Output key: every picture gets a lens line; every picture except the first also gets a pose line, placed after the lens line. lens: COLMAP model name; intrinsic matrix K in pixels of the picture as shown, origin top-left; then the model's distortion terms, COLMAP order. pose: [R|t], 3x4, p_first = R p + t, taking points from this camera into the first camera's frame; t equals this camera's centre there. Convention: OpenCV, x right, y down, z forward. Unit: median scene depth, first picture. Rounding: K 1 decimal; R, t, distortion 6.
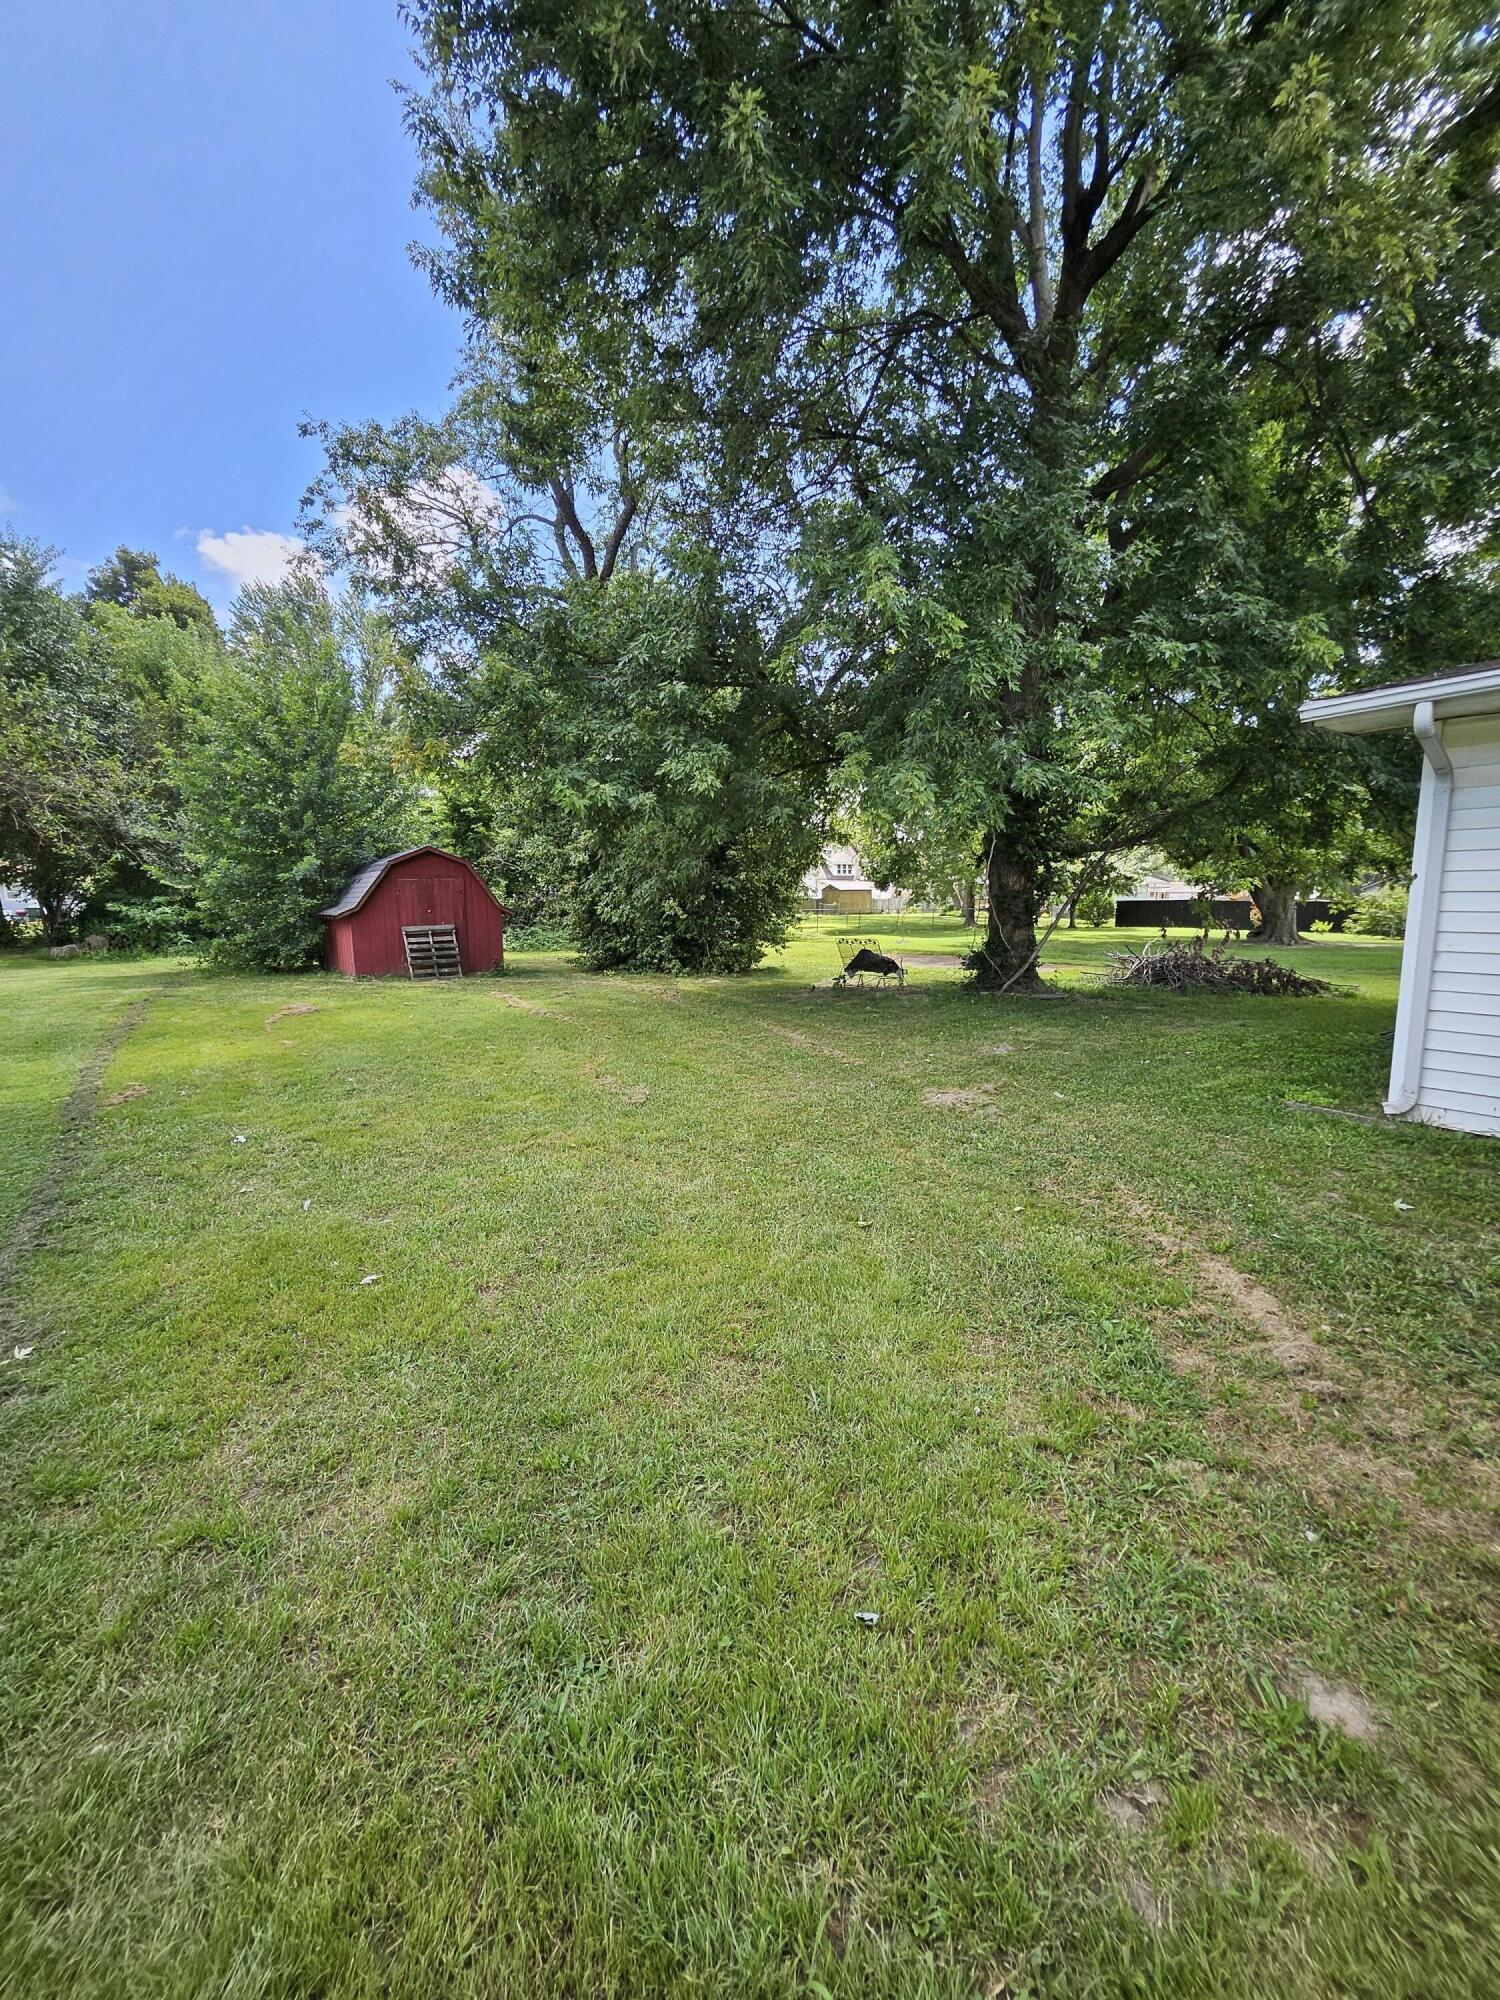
lens RADIAL K [[795.6, 0, 750.6], [0, 795.6, 1000.6], [0, 0, 1]] dist [-0.001888, -0.000066]
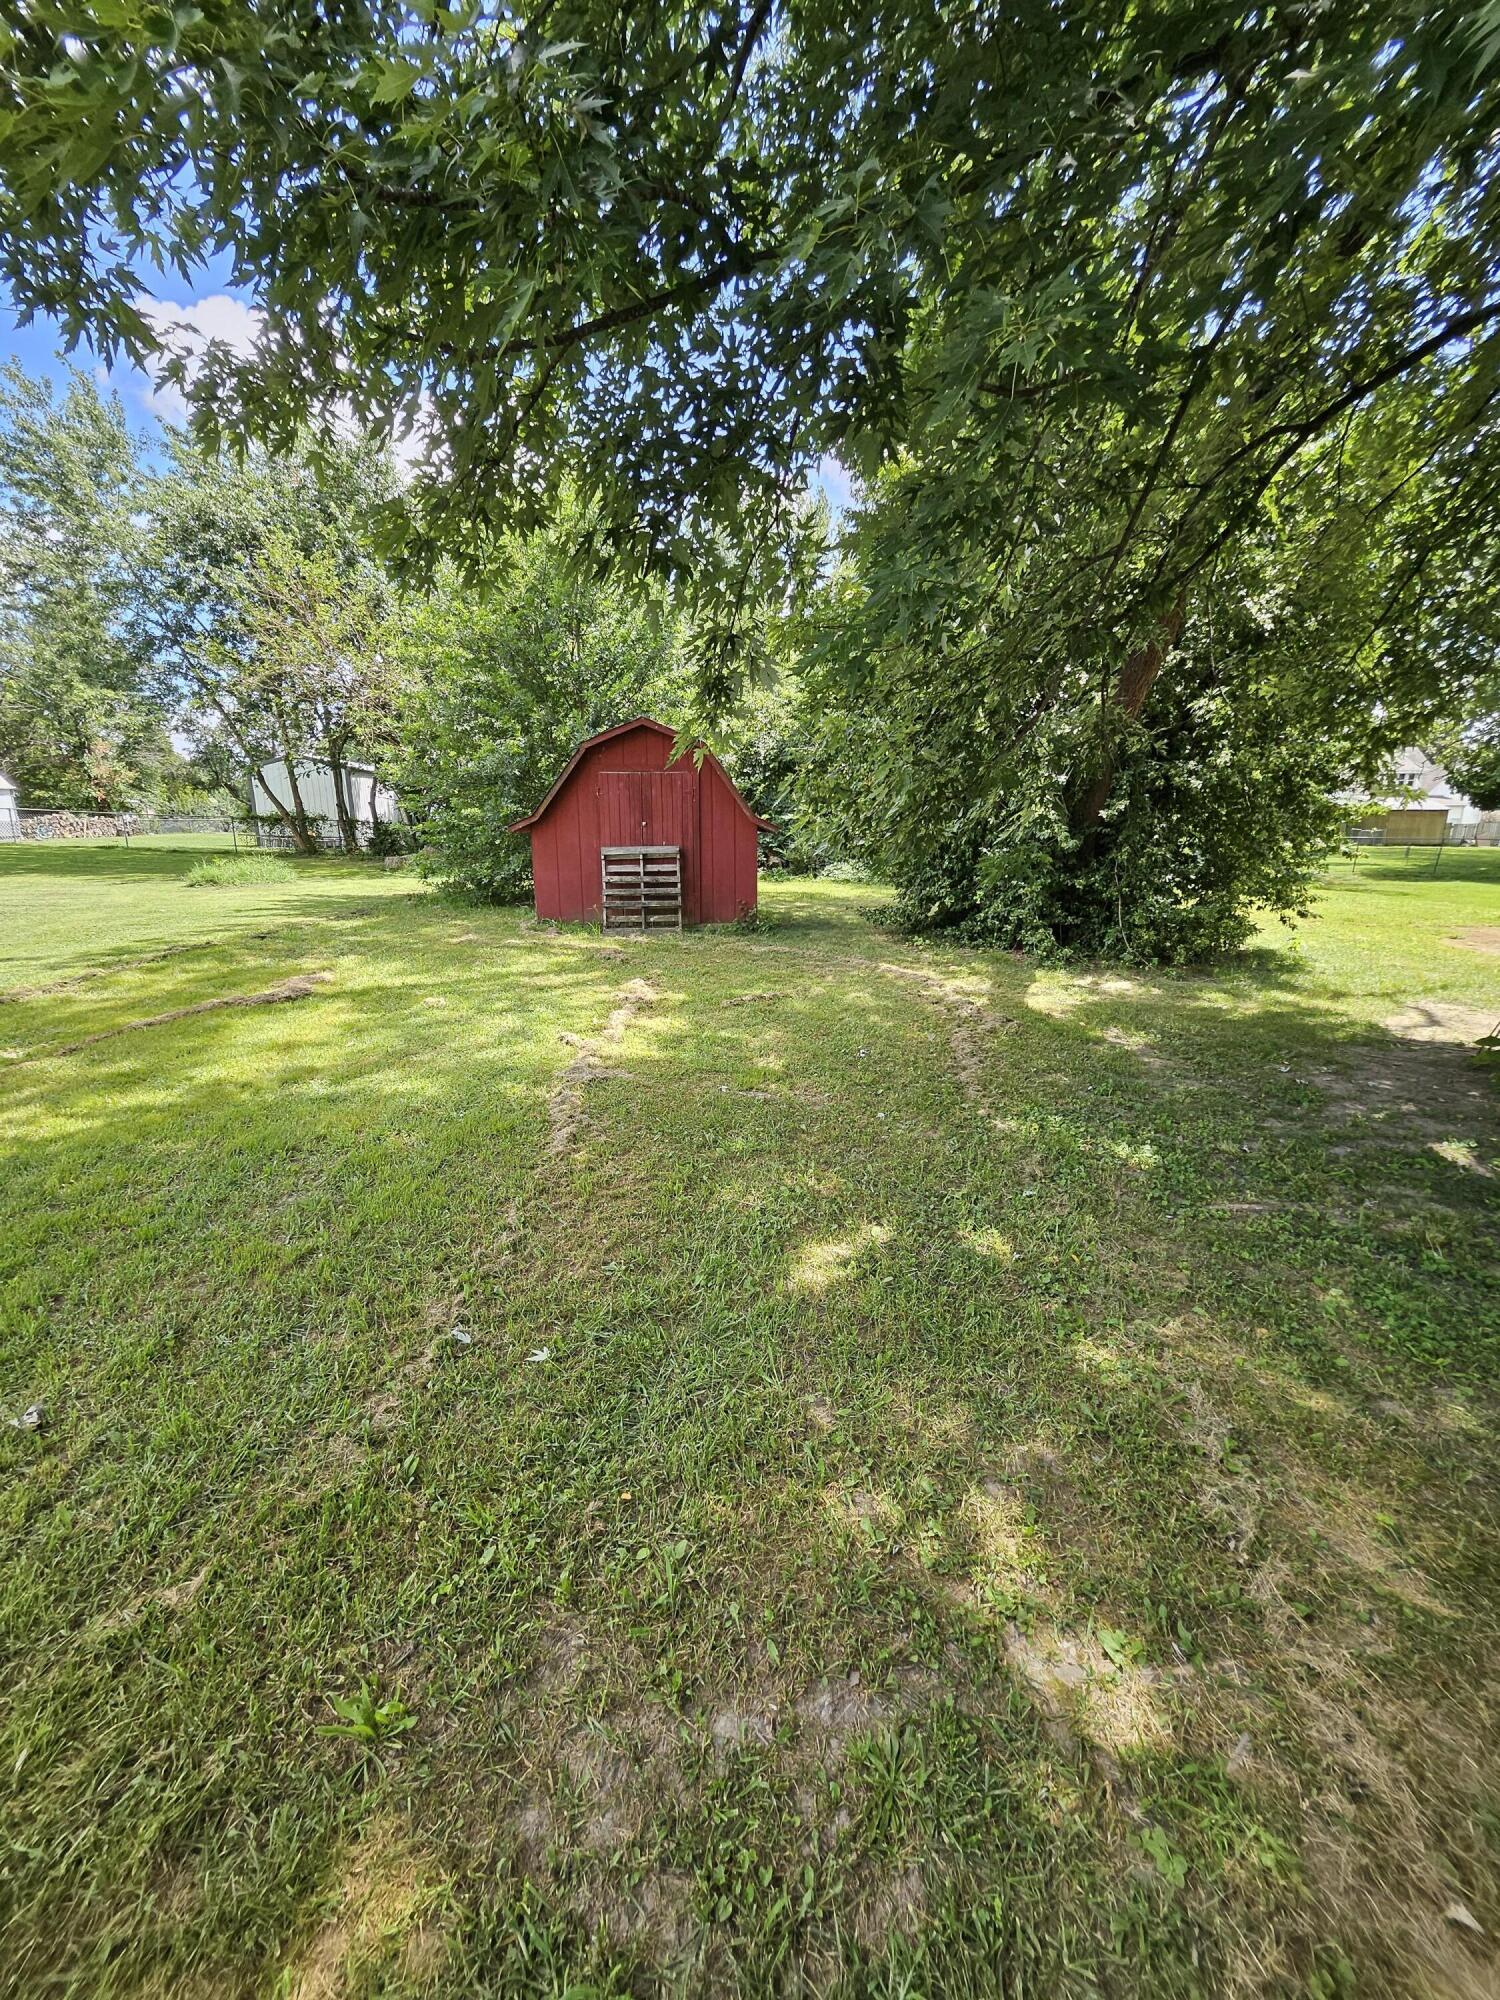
lens RADIAL K [[795.6, 0, 746.6], [0, 795.6, 1000.5], [0, 0, 1]] dist [-0.001888, -0.000066]
pose [[0.855717, 0.127400, -0.501516, 0.002251], [-0.077811, 0.989878, 0.118692, -0.051051], [0.511561, -0.062543, 0.856968, 0.458655]]
